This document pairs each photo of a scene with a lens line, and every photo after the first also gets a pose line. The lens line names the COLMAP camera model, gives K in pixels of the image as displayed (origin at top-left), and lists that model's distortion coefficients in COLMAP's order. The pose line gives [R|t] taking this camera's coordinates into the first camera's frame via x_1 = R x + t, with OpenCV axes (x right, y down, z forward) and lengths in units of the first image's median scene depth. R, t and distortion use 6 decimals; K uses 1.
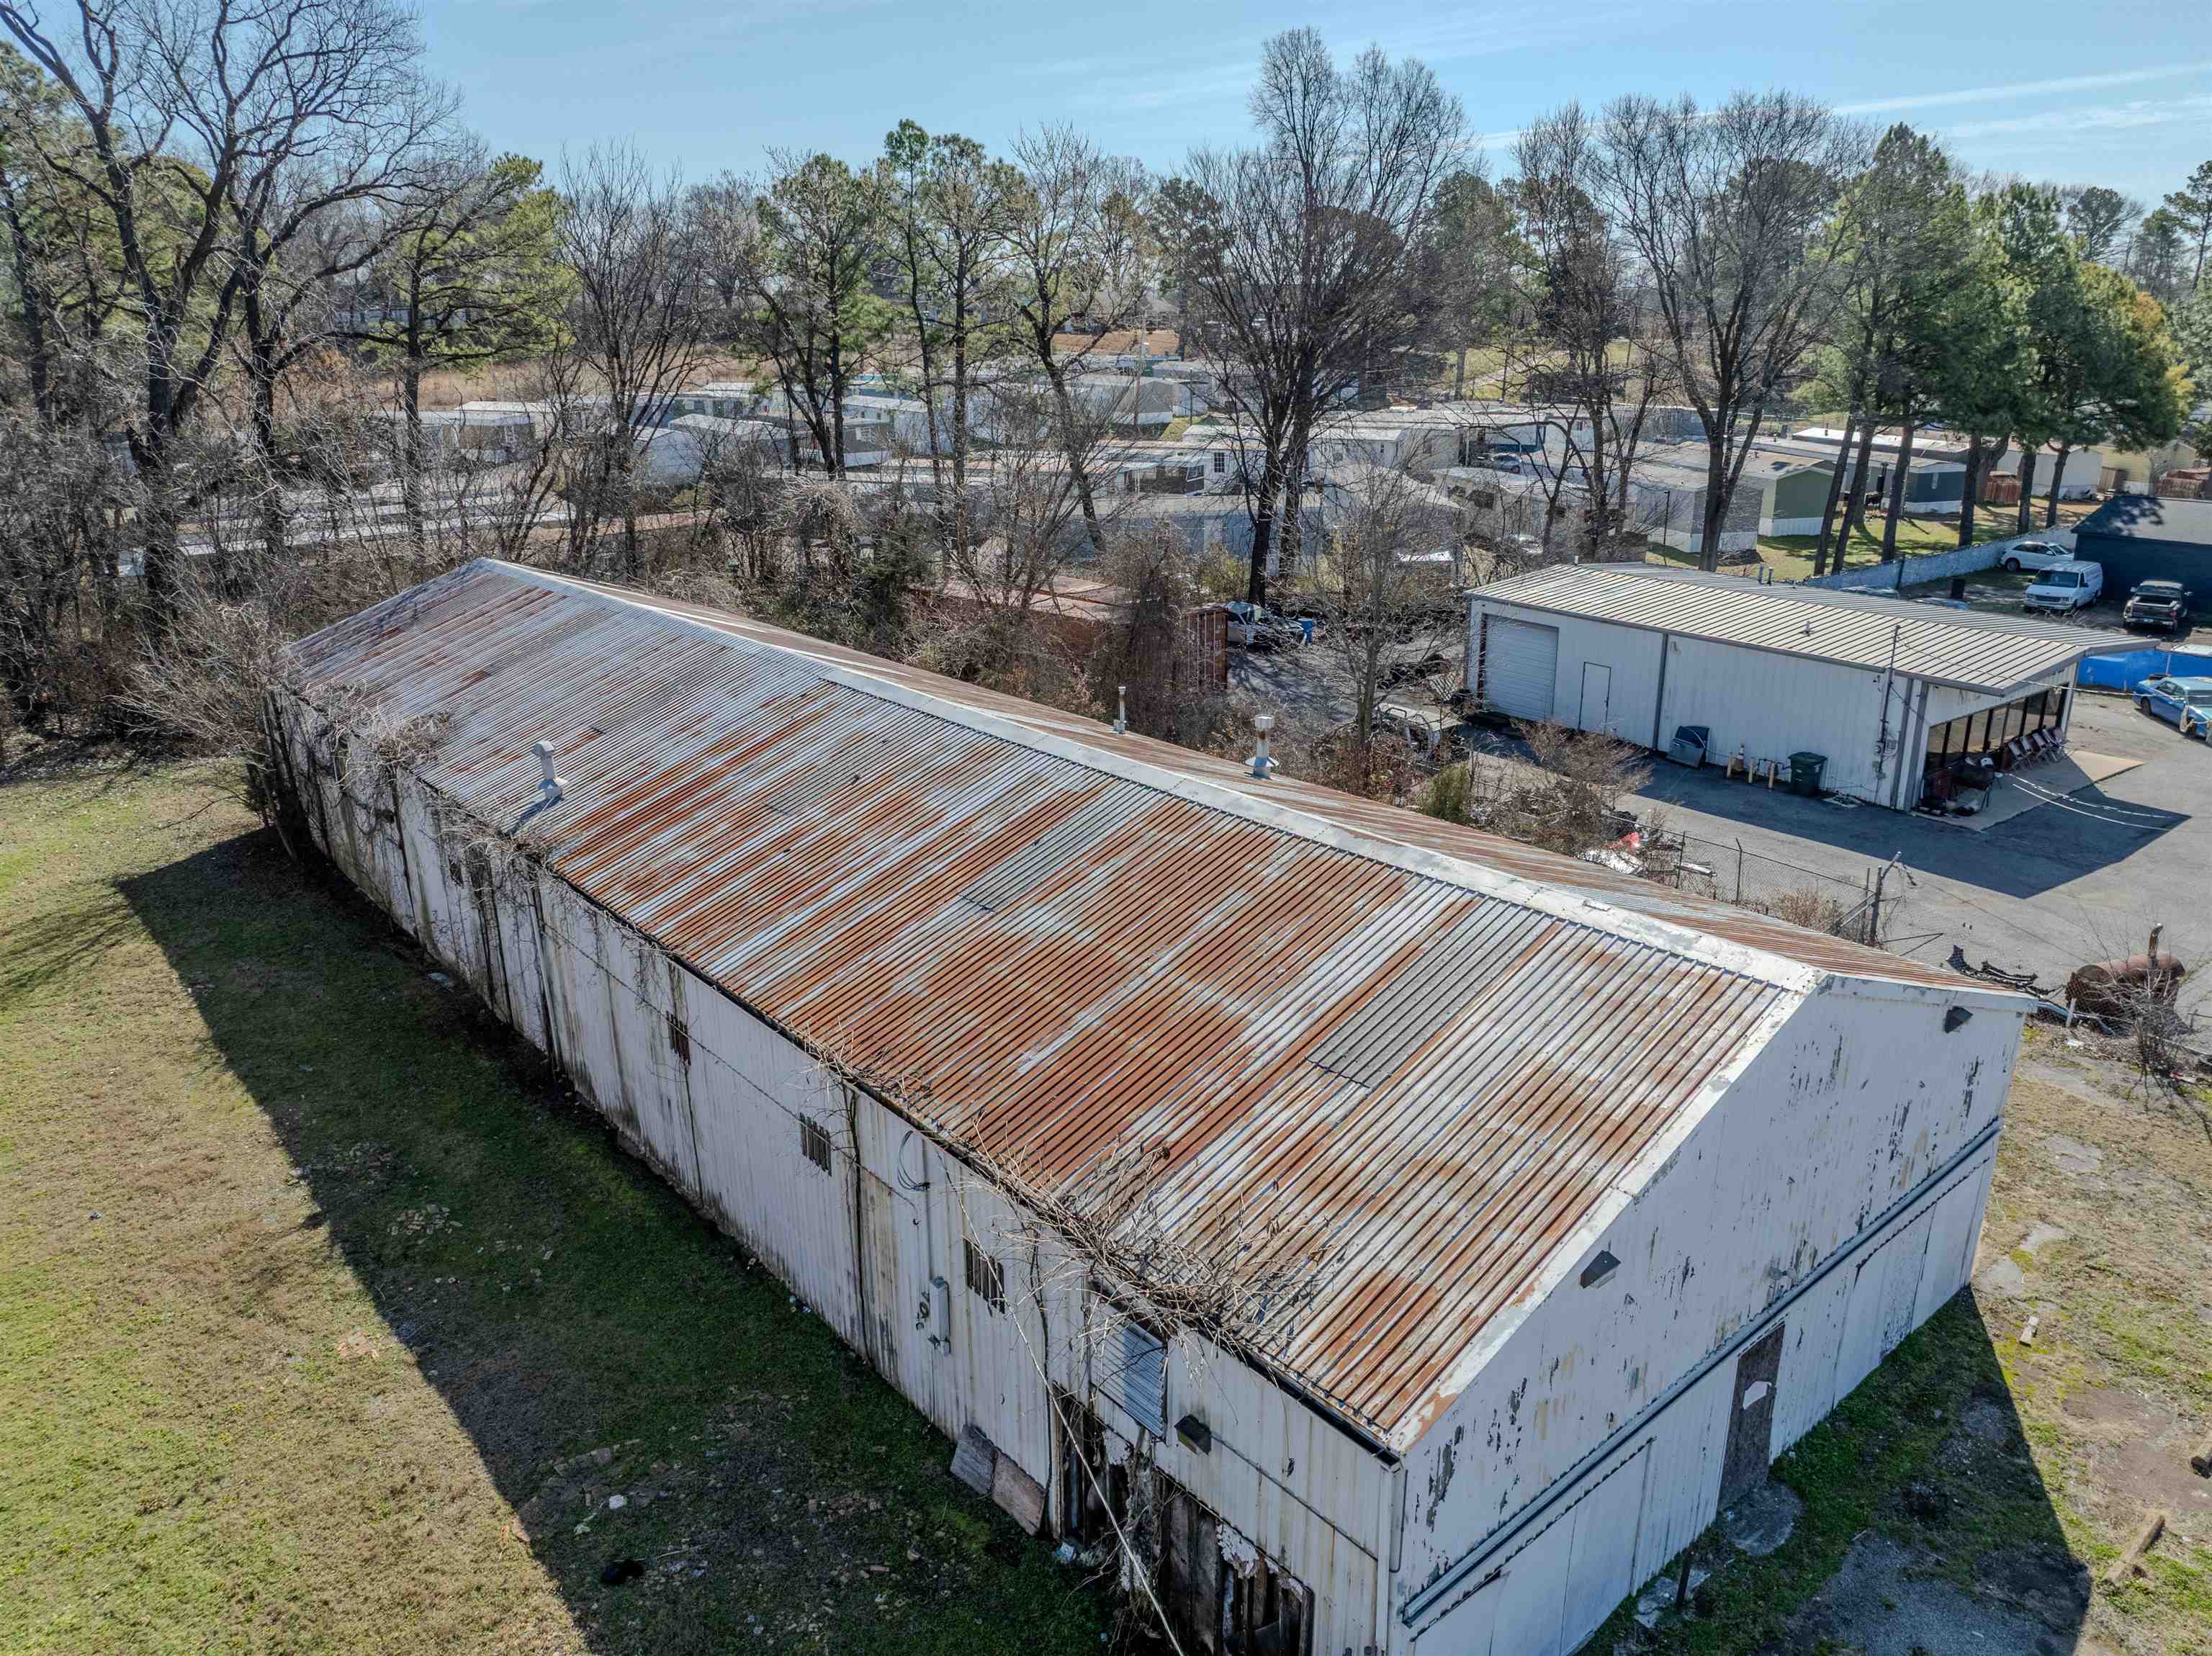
lens RADIAL K [[1563.5, 0, 1106.0], [0, 1563.5, 828.0], [0, 0, 1]] dist [-0.038597, 0.008381]
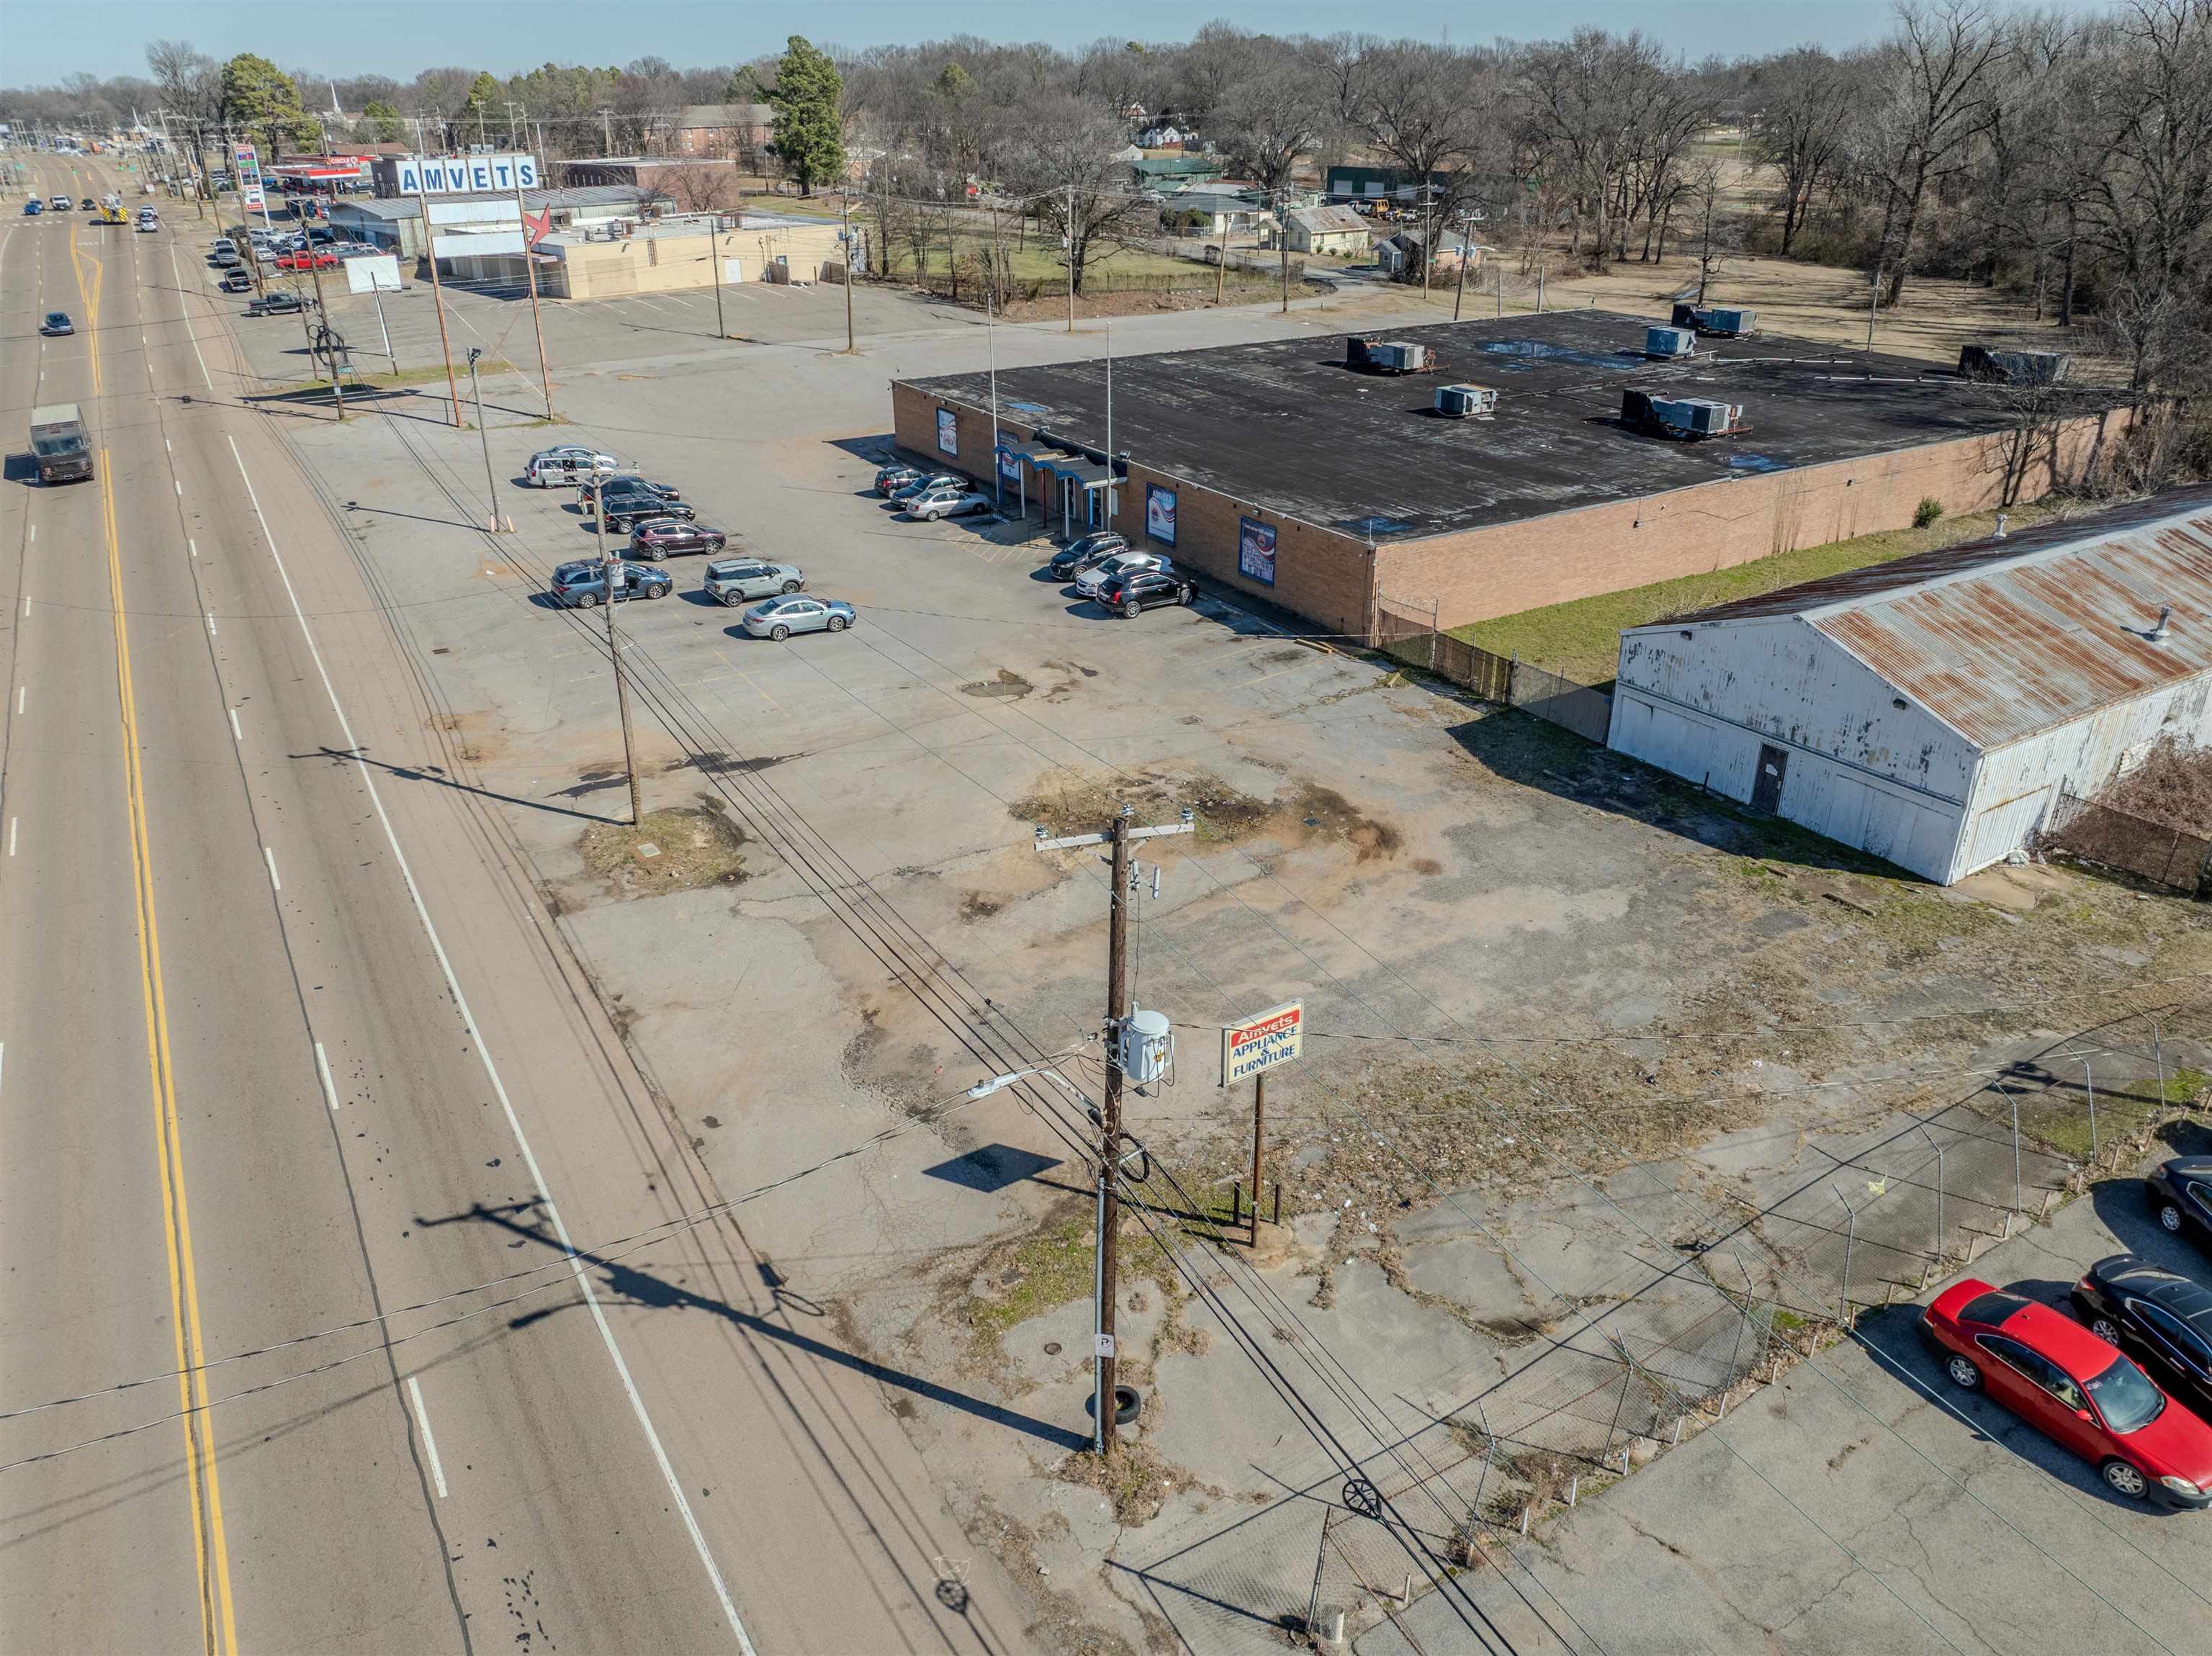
lens RADIAL K [[1561.8, 0, 1101.2], [0, 1561.8, 826.2], [0, 0, 1]] dist [-0.034372, -0.007048]
pose [[-0.123956, 0.439017, -0.889887, 1.176733], [-0.306056, 0.836165, 0.455145, -0.174826], [0.943909, 0.328774, 0.030716, -0.080299]]
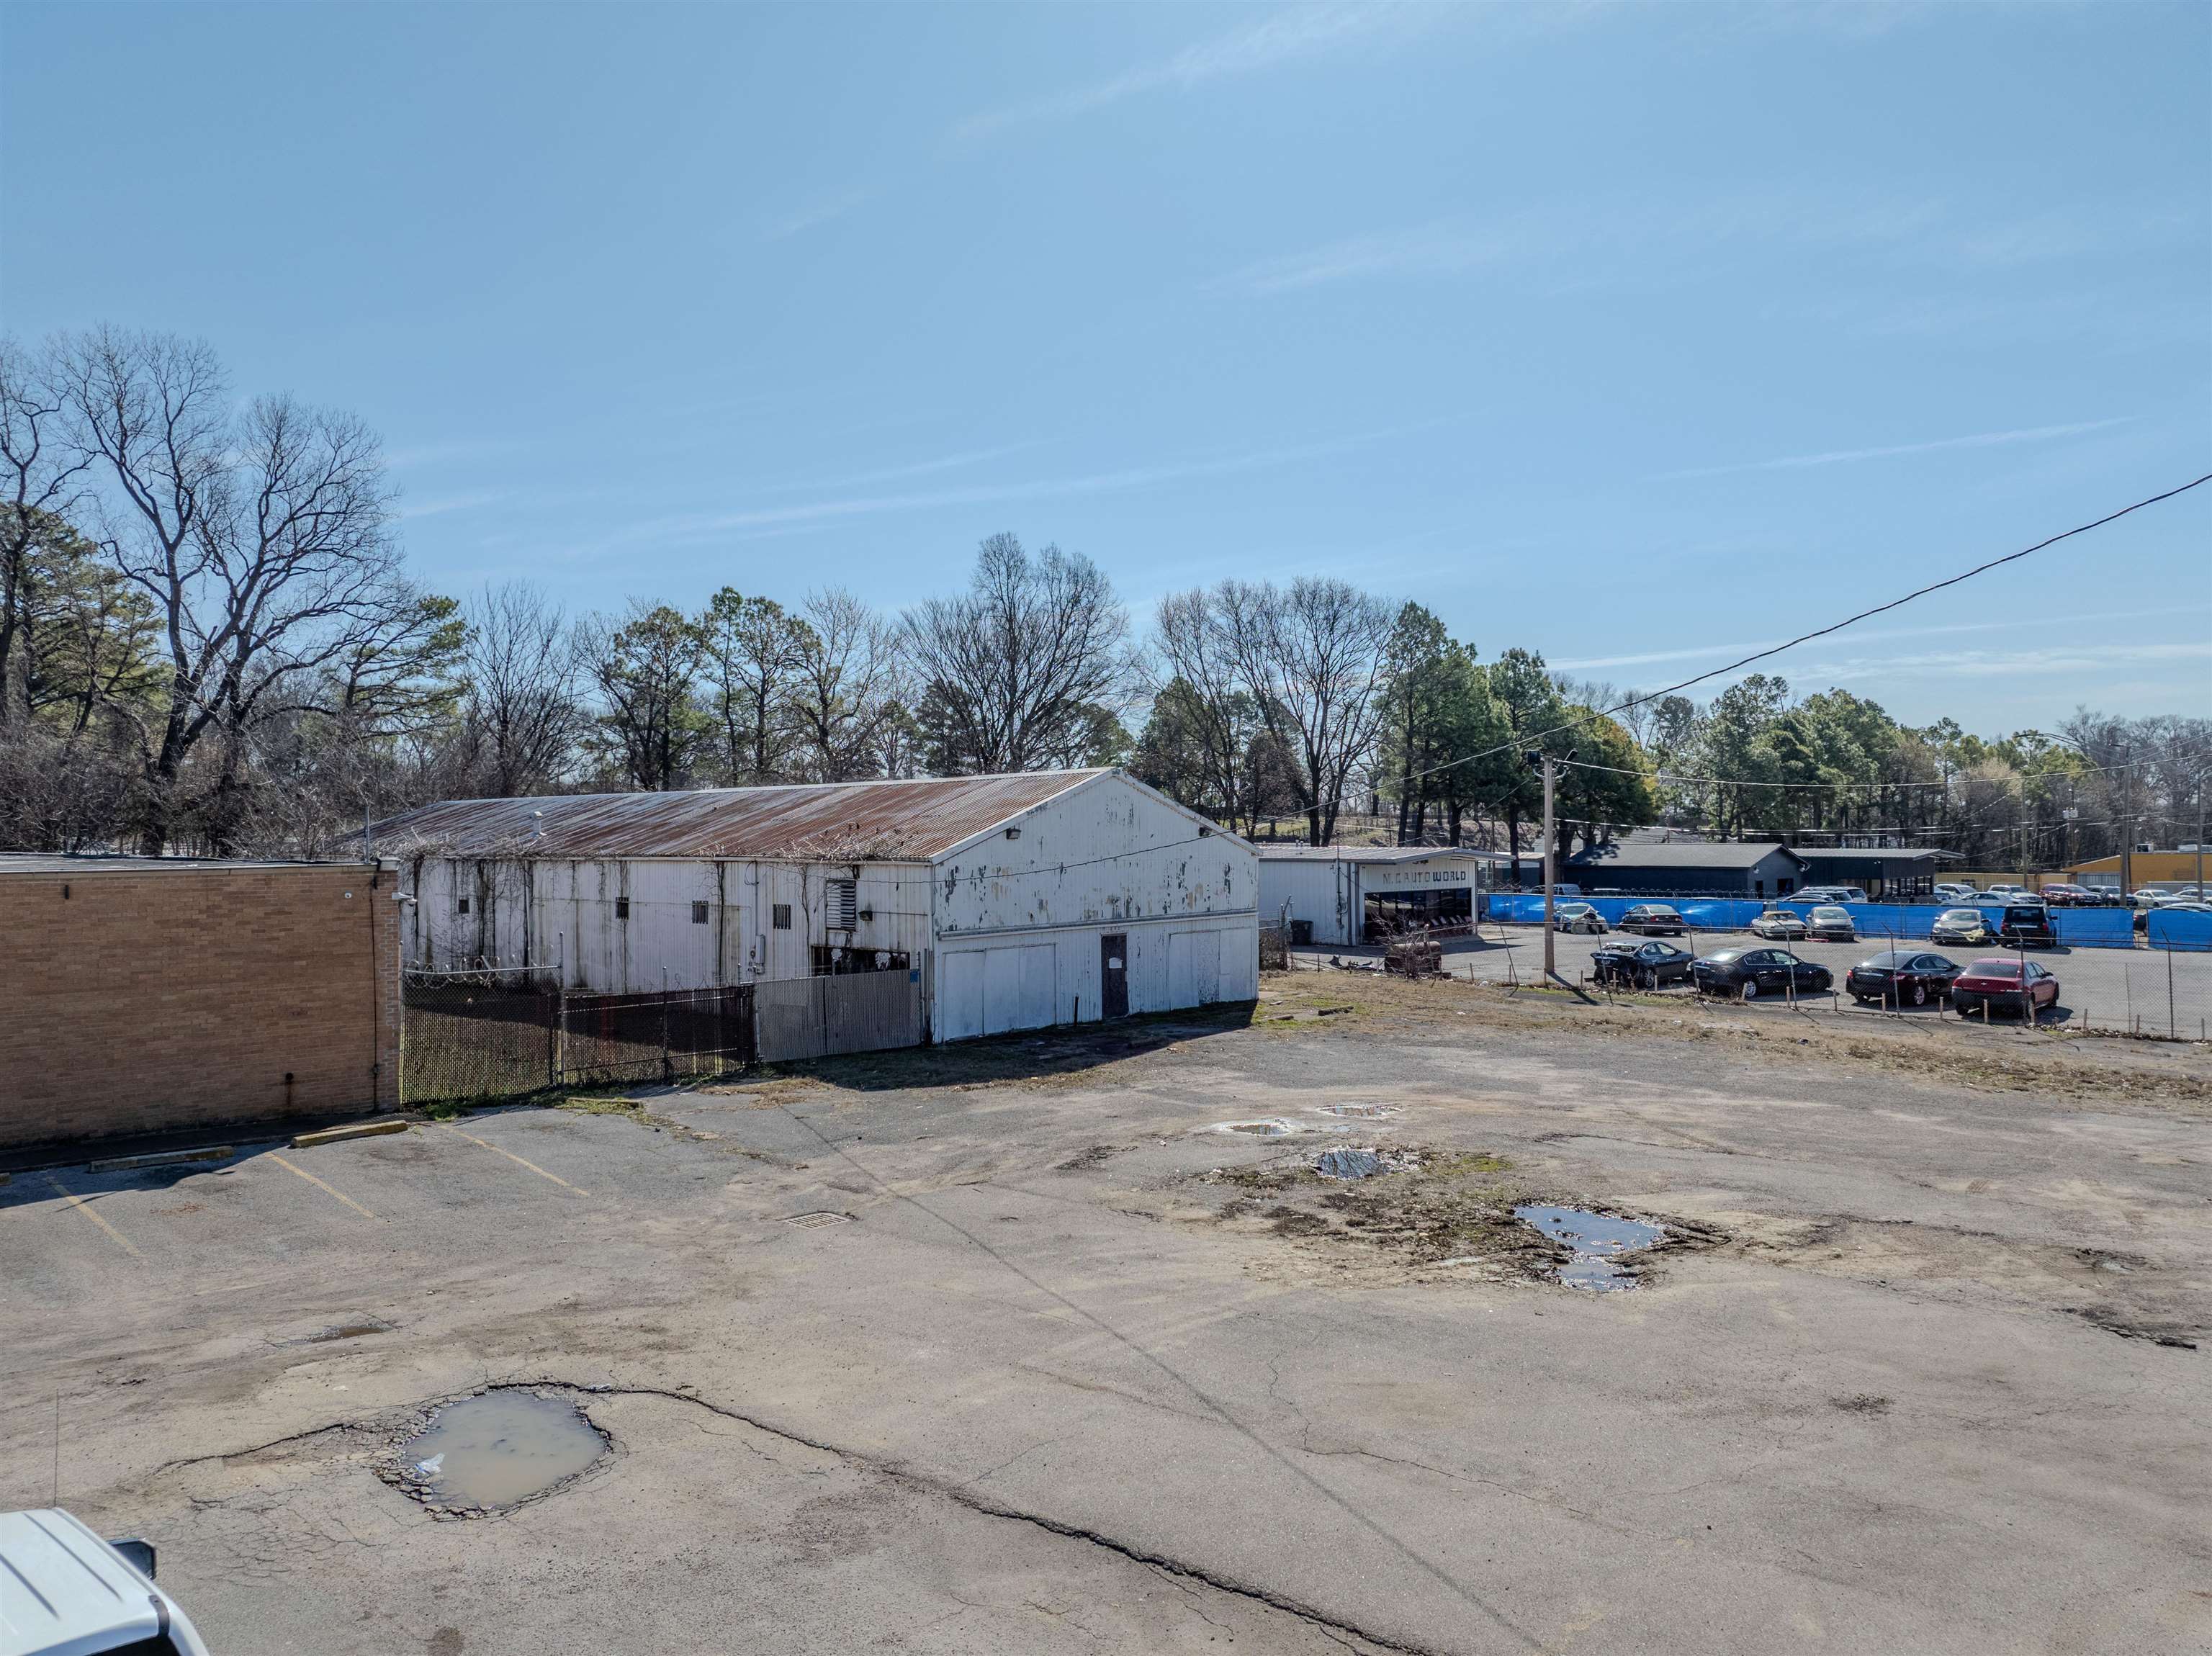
lens RADIAL K [[1557.9, 0, 1100.4], [0, 1557.9, 825.6], [0, 0, 1]] dist [-0.016462, -0.046563]
pose [[0.990927, 0.006338, 0.134251, 0.029808], [0.037441, 0.946326, -0.321037, 0.344939], [-0.129080, 0.323151, 0.937503, -0.476131]]
